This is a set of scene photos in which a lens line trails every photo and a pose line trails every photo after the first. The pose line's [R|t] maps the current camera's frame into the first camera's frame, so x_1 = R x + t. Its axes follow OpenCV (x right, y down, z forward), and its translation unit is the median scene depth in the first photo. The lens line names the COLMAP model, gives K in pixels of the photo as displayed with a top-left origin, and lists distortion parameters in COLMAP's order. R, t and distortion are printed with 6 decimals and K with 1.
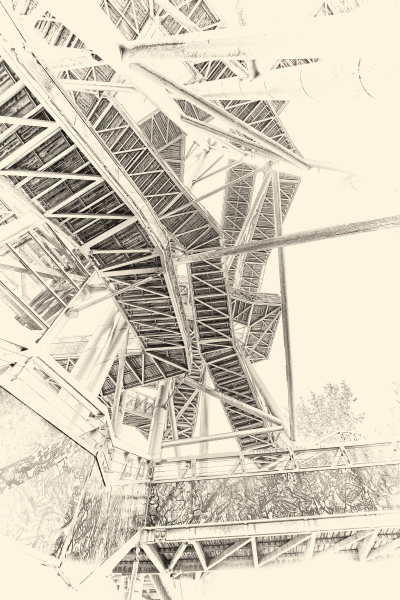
lens RADIAL K [[263.4, 0, 200.0], [0, 263.4, 300.0], [0, 0, 1]] dist [-0.000603, -0.000186]
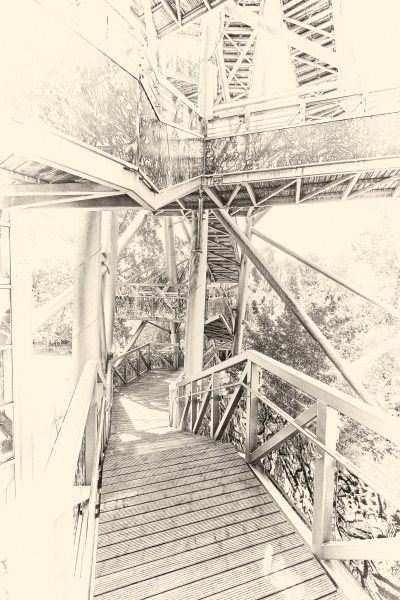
lens RADIAL K [[263.4, 0, 200.0], [0, 263.4, 300.0], [0, 0, 1]] dist [-0.000603, -0.000186]
pose [[0.983531, 0.044378, -0.175204, 0.002339], [0.132688, 0.480903, 0.866675, 0.100944], [0.122718, -0.875650, 0.467095, -0.036791]]
